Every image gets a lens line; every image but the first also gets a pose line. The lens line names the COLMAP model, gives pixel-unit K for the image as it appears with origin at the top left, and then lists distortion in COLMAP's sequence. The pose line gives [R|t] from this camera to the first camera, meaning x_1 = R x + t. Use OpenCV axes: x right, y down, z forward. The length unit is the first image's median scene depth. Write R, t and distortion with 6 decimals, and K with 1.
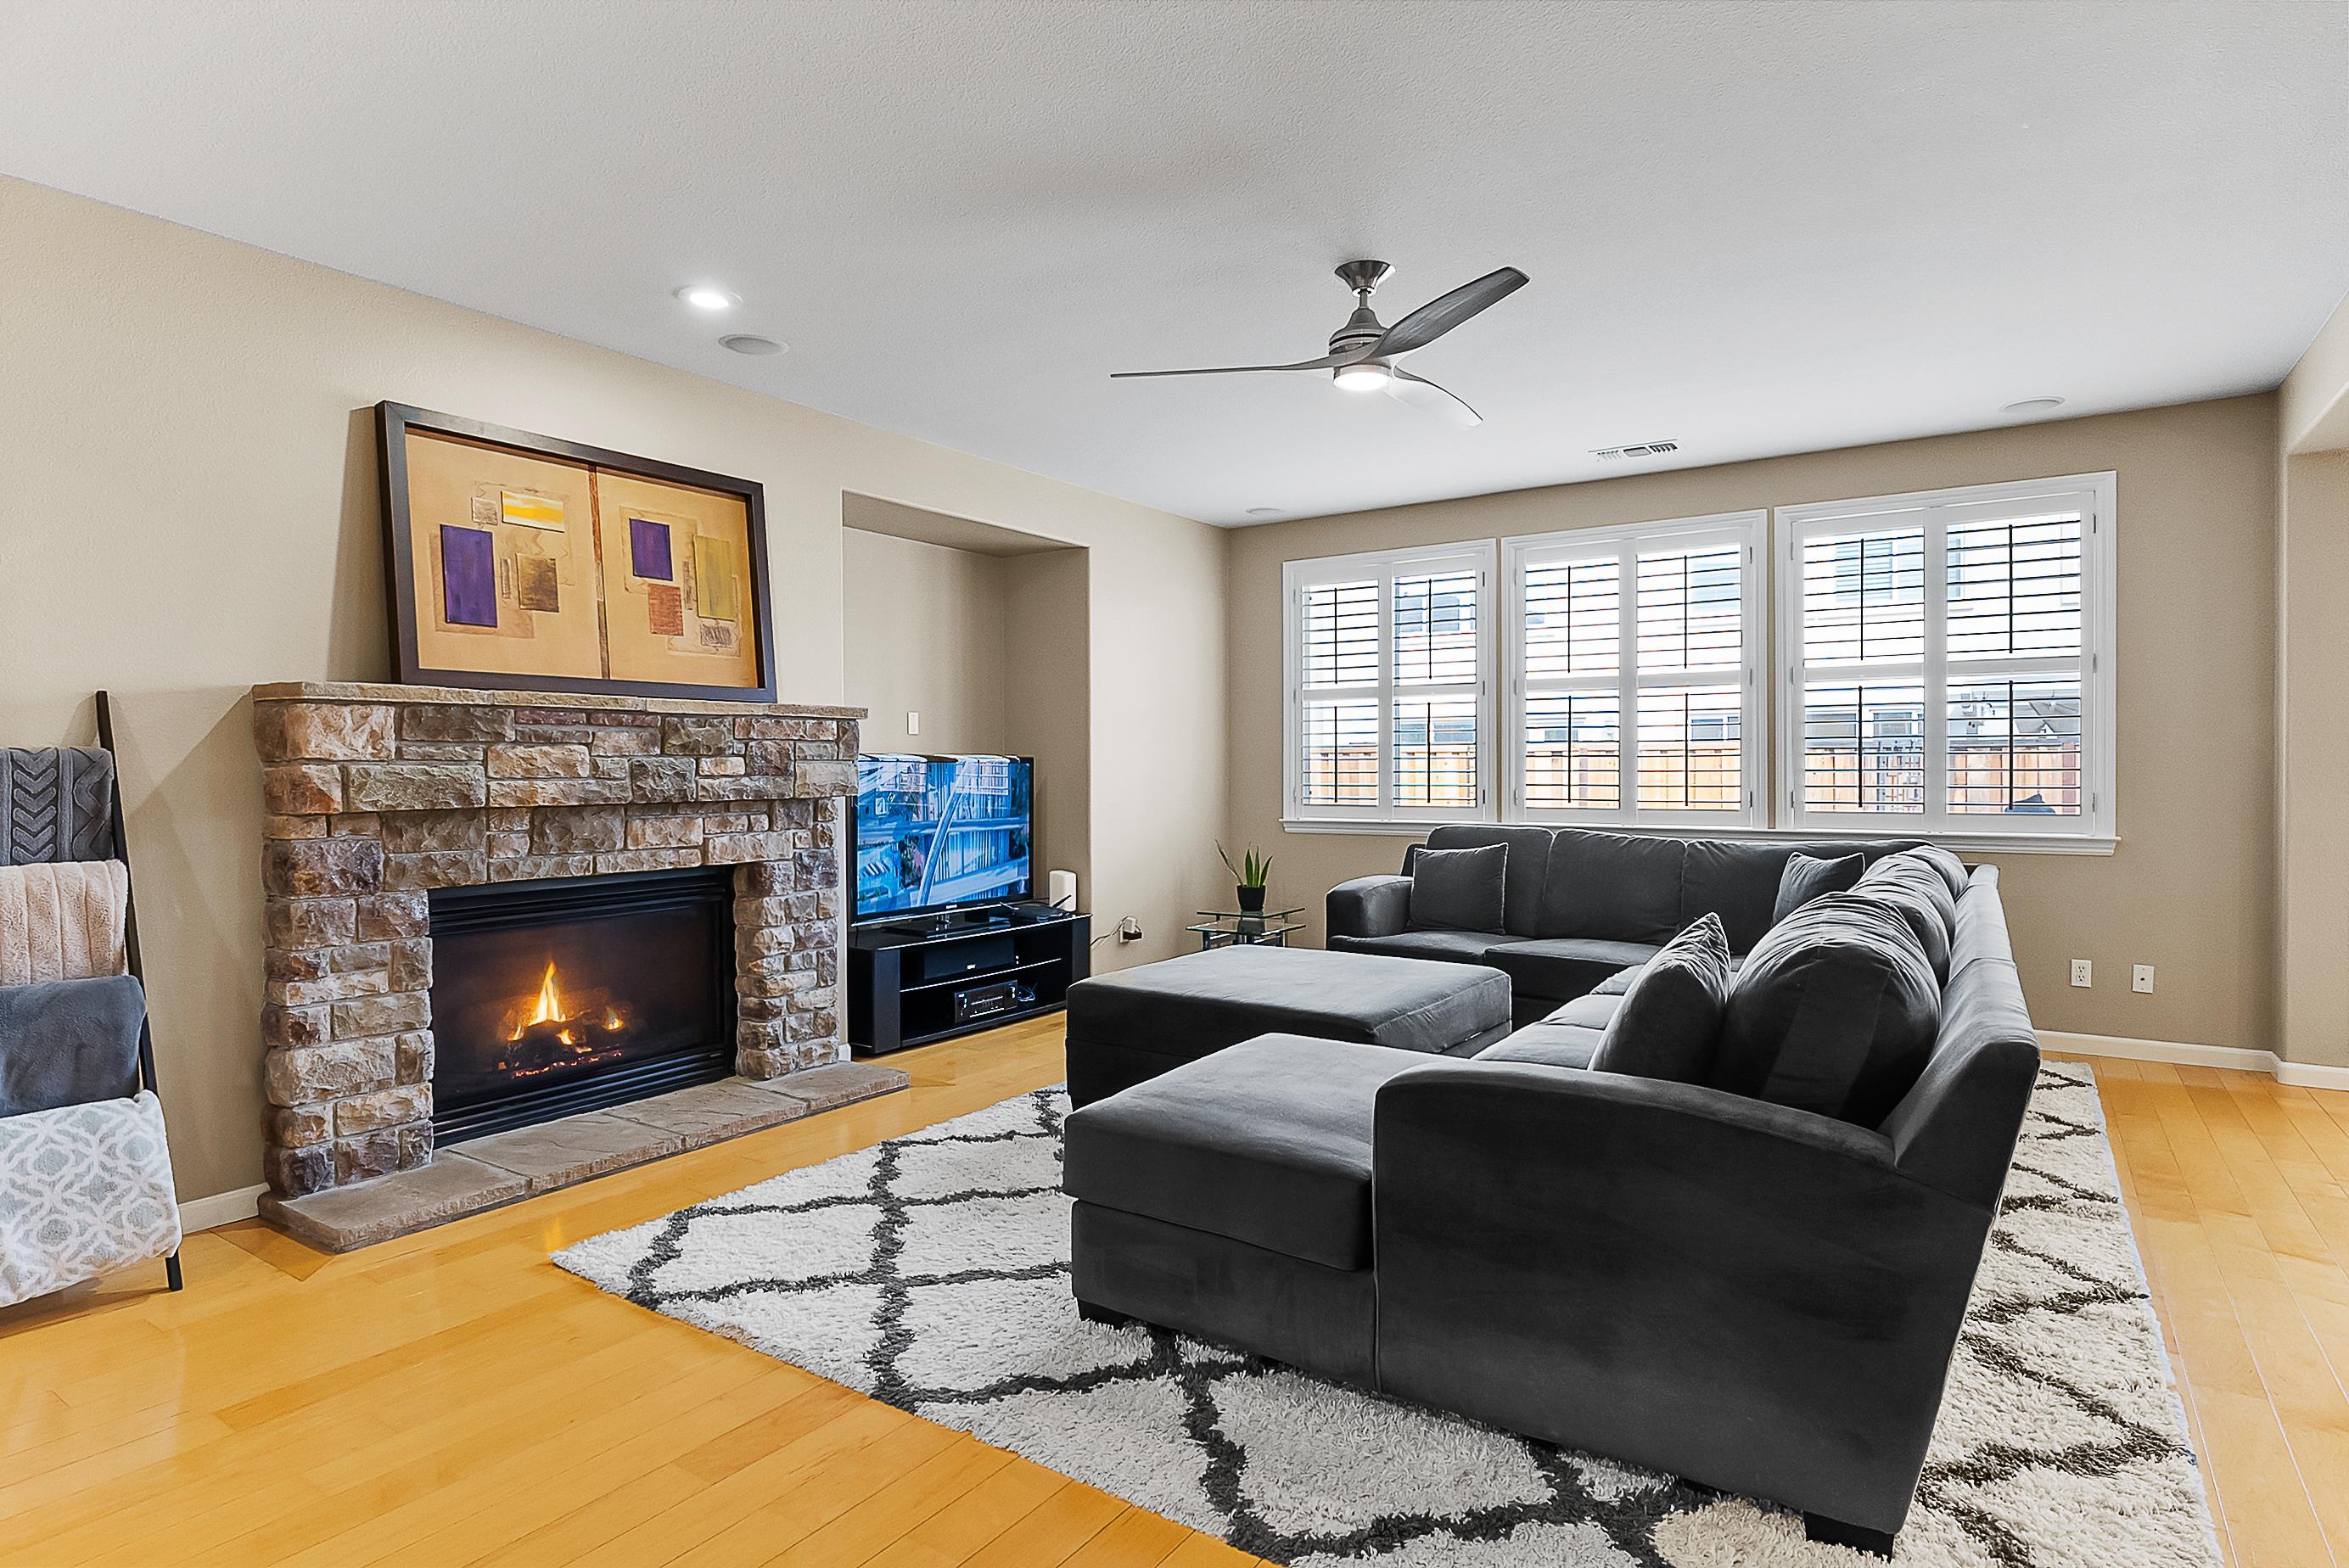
lens RADIAL K [[1217.2, 0, 1169.9], [0, 1217.2, 790.7], [0, 0, 1]] dist [-0.006016, 0.001147]
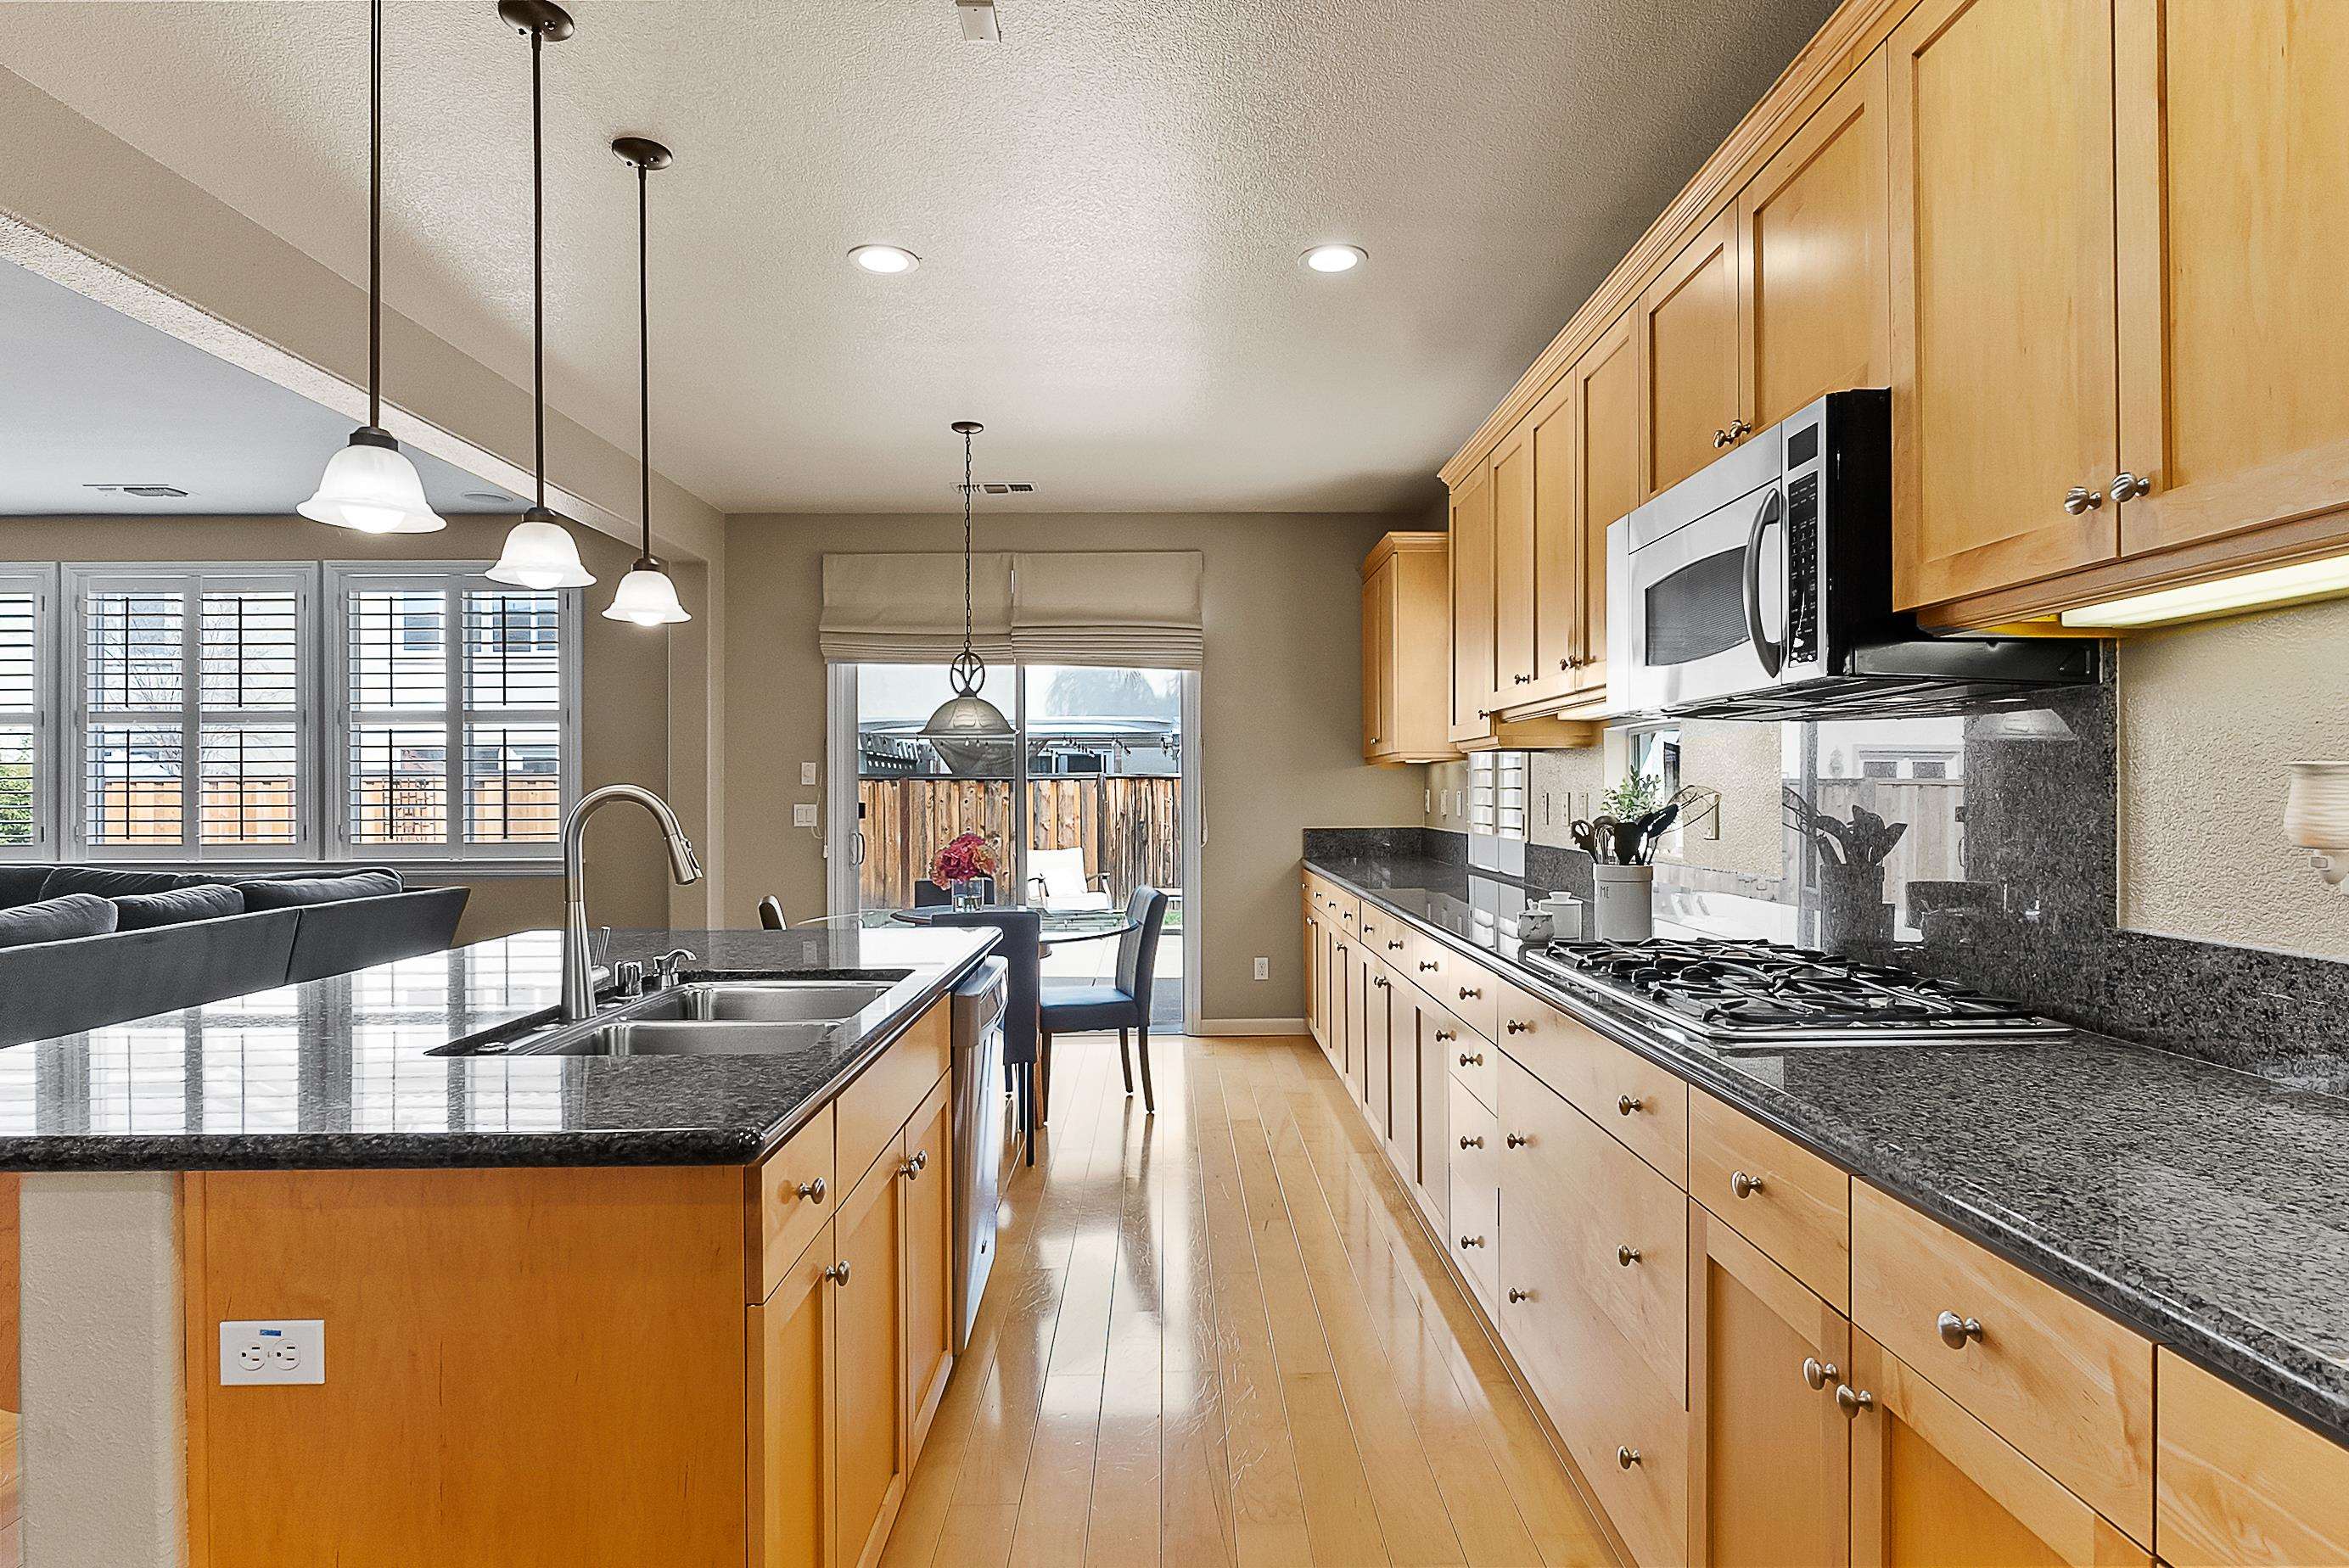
lens RADIAL K [[1217.2, 0, 1206.2], [0, 1217.2, 793.3], [0, 0, 1]] dist [-0.006016, 0.001147]
pose [[0.818456, -0.001915, 0.574566, 0.715761], [0.013339, 0.999788, -0.015668, -0.001266], [-0.574415, 0.020488, 0.818308, -0.435816]]
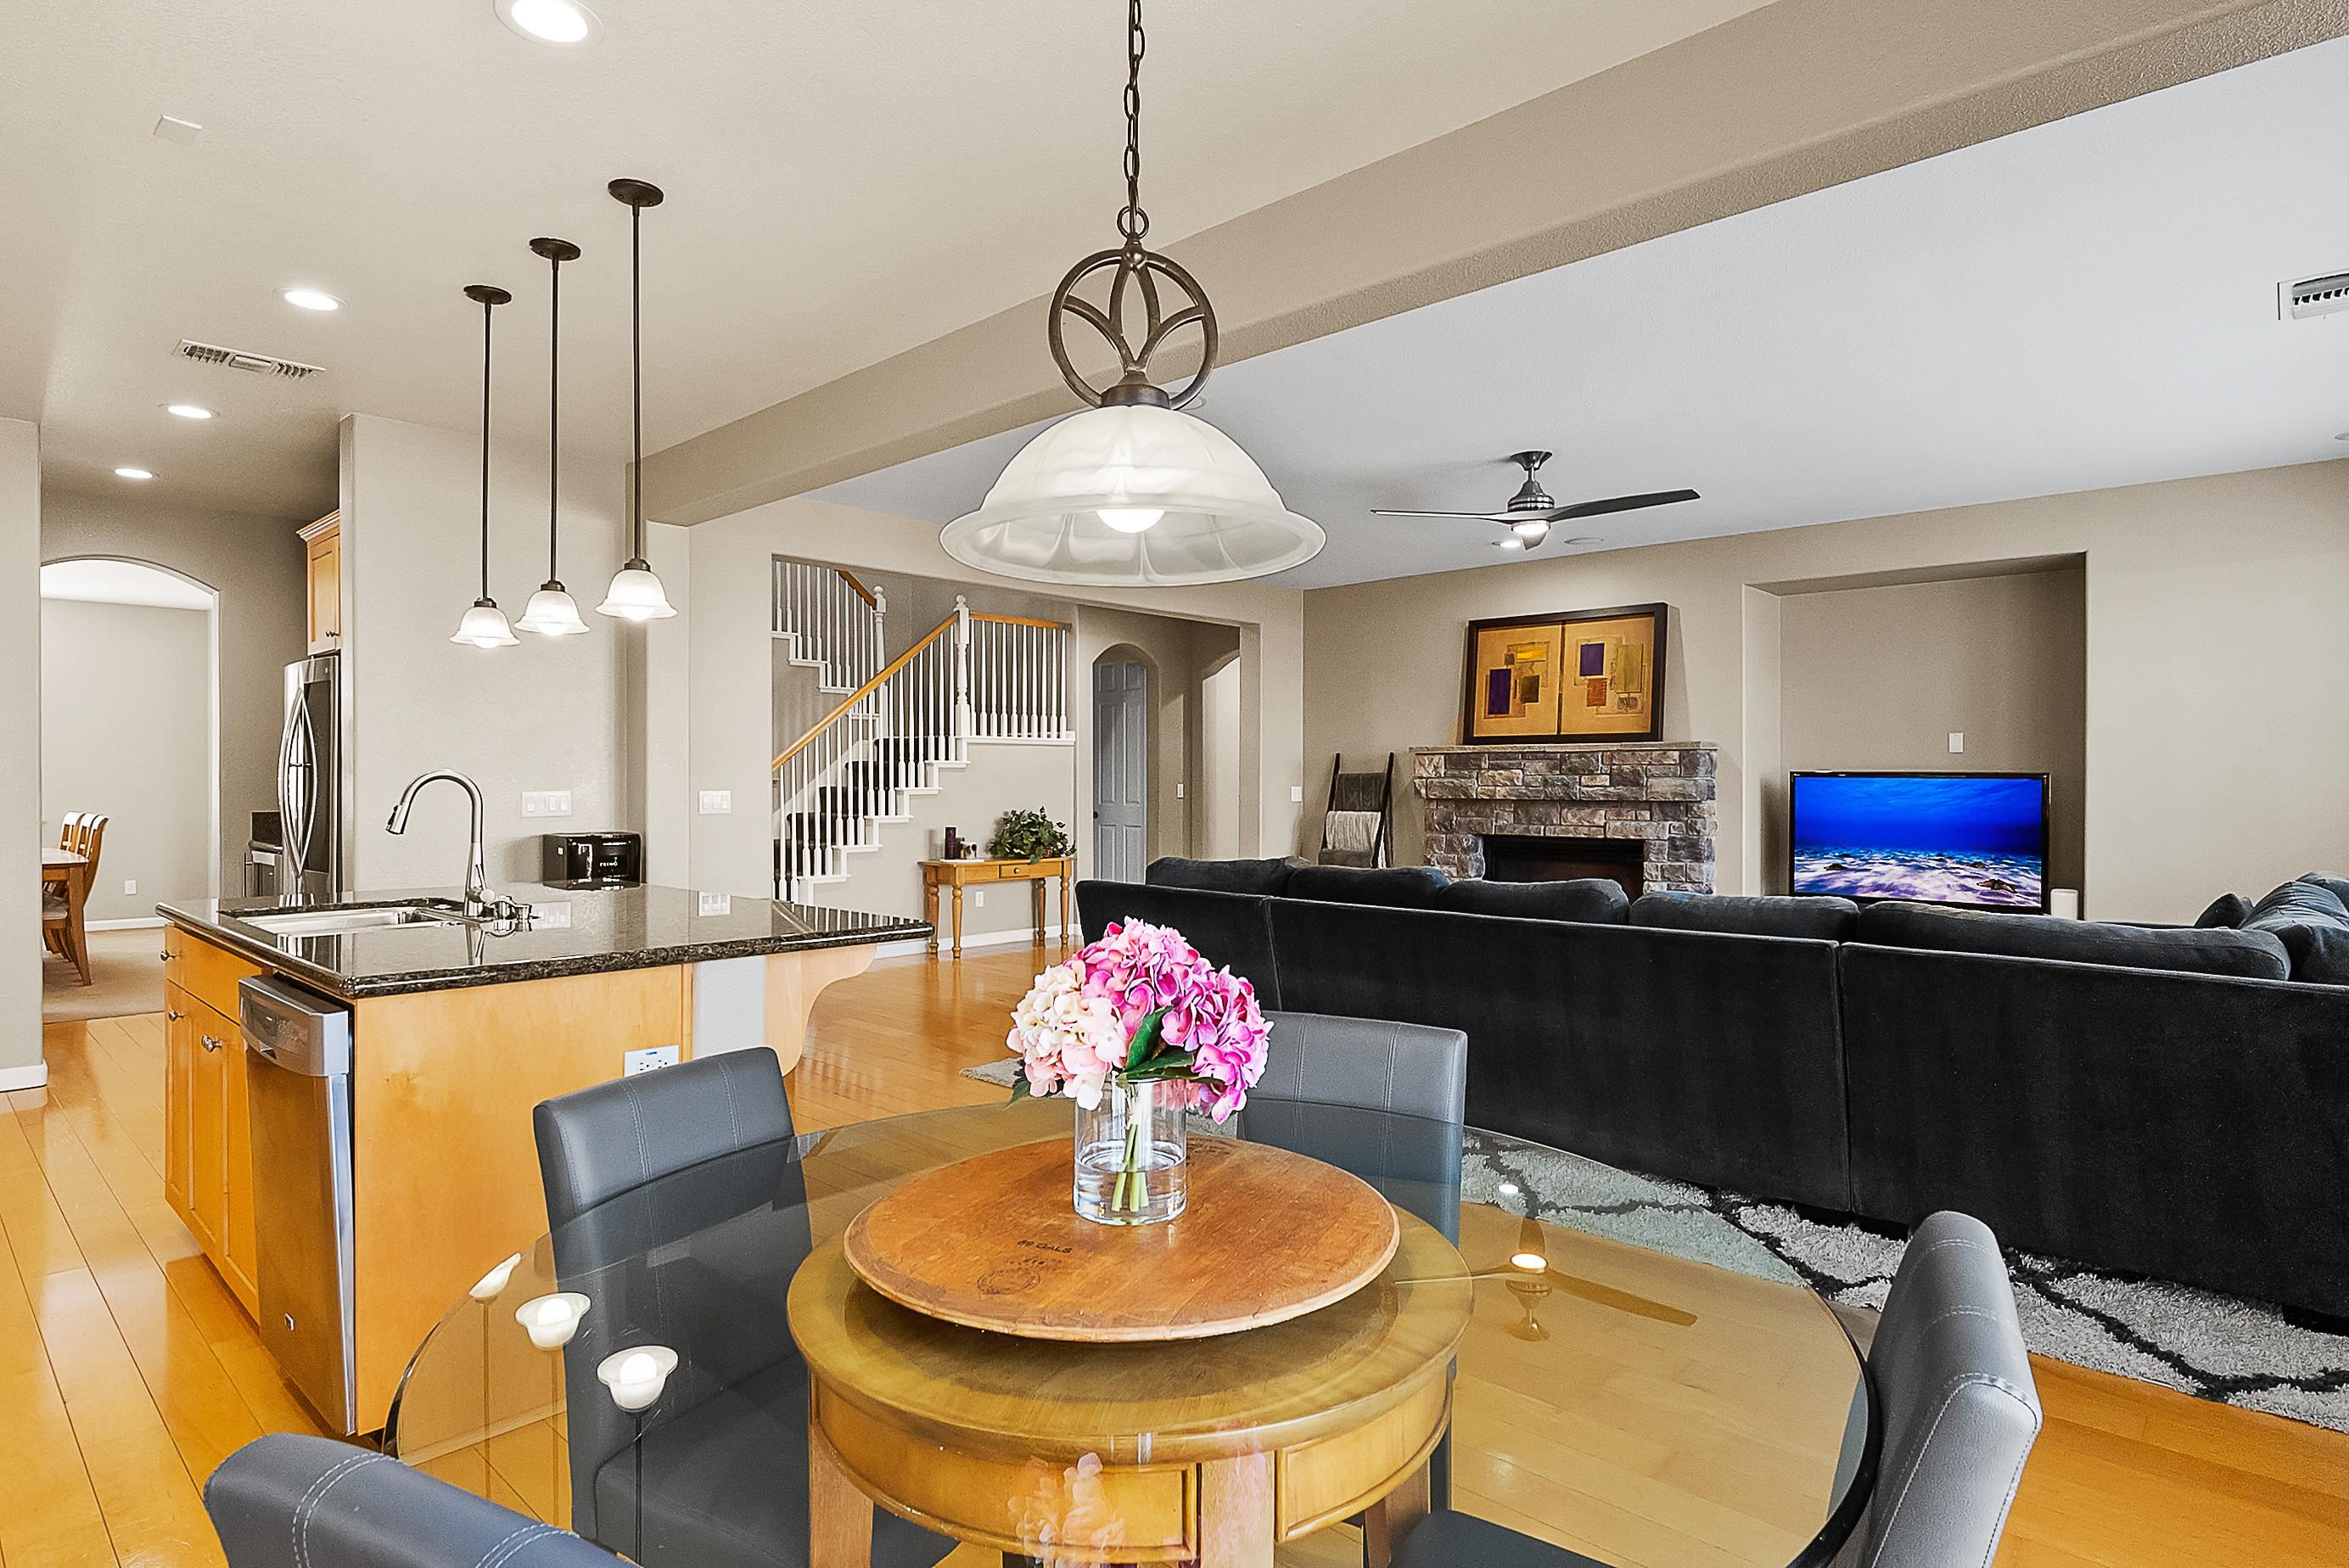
lens RADIAL K [[1217.2, 0, 1176.0], [0, 1217.2, 797.1], [0, 0, 1]] dist [-0.006016, 0.001147]
pose [[-0.121110, 0.020869, -0.992420, 1.473783], [-0.019146, 0.999544, 0.023355, -0.026273], [0.992454, 0.021829, -0.120655, 0.631142]]
